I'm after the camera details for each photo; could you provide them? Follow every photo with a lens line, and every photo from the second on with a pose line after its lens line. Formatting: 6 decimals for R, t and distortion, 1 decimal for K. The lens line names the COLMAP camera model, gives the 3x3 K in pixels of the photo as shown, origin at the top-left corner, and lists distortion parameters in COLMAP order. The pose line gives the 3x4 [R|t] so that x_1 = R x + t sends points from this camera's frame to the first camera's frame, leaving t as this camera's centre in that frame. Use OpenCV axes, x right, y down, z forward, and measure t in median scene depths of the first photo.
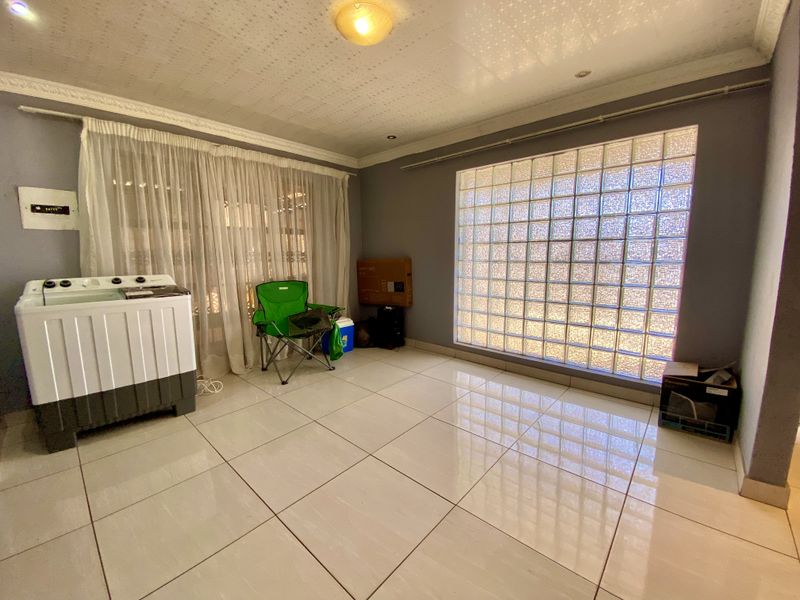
lens RADIAL K [[326.4, 0, 398.3], [0, 326.4, 299.7], [0, 0, 1]] dist [0.036283, -0.025401]
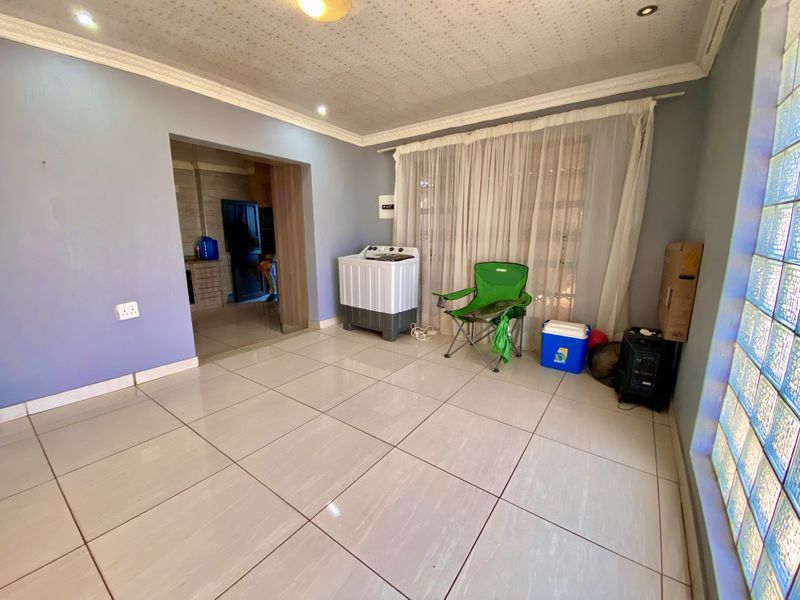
lens RADIAL K [[326.4, 0, 398.3], [0, 326.4, 299.7], [0, 0, 1]] dist [0.036283, -0.025401]
pose [[0.107624, 0.211683, -0.971395, 0.634128], [-0.141332, 0.970404, 0.195809, -0.111084], [0.984095, 0.116215, 0.134357, 0.697093]]
